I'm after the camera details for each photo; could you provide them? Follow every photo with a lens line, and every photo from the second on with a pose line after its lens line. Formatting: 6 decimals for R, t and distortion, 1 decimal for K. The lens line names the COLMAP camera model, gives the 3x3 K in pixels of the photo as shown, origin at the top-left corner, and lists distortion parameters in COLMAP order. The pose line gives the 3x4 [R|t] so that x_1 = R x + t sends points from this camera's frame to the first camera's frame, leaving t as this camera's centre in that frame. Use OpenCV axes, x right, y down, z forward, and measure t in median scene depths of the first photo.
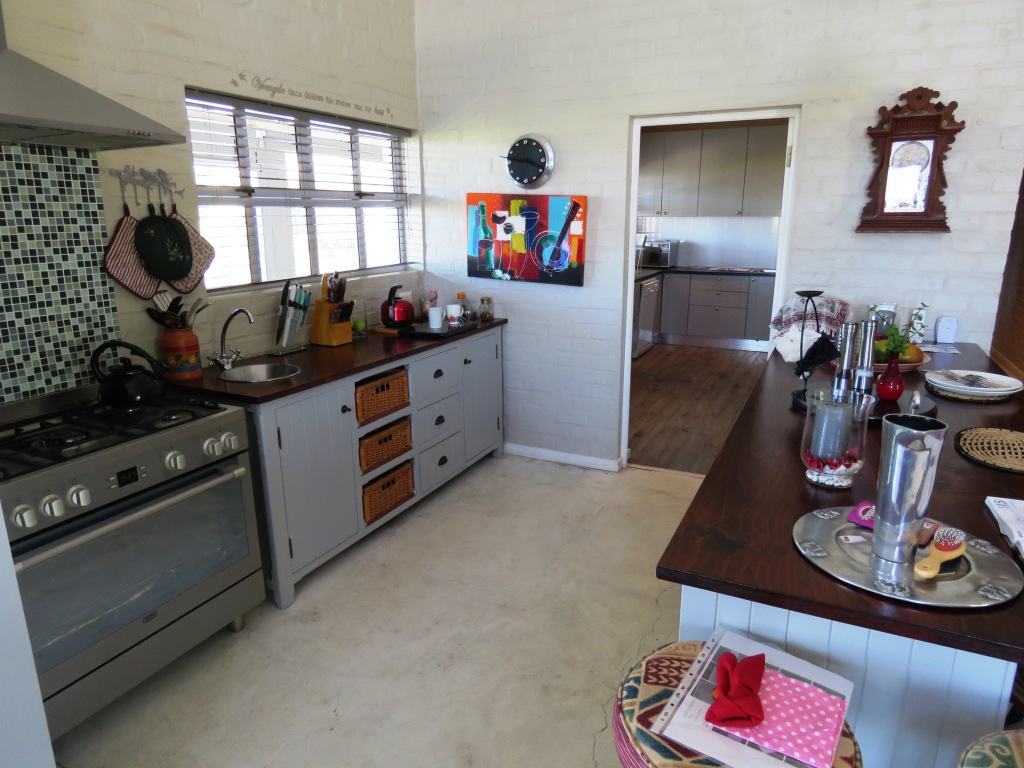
lens RADIAL K [[658.0, 0, 512.0], [0, 658.0, 384.0], [0, 0, 1]] dist [-0.002073, 0.001771]
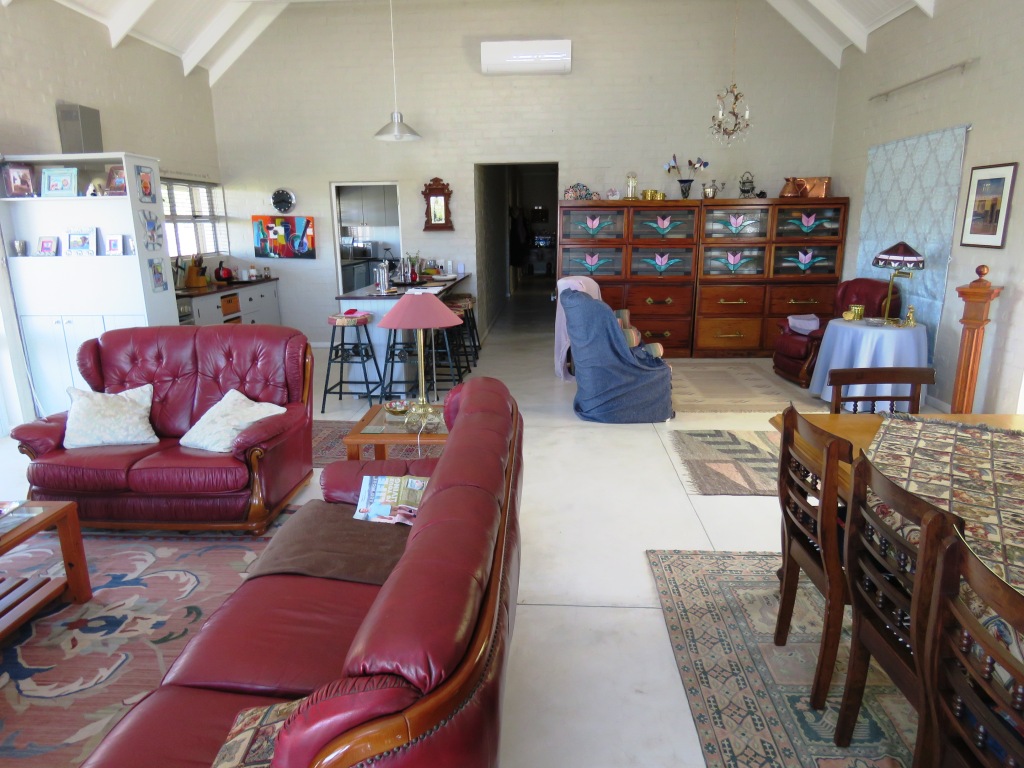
lens RADIAL K [[658.0, 0, 512.0], [0, 658.0, 384.0], [0, 0, 1]] dist [-0.002073, 0.001771]
pose [[0.924270, -0.098658, 0.368770, -0.160050], [0.104488, 0.994517, 0.004182, 0.382170], [-0.367160, 0.034667, 0.929511, -1.470551]]
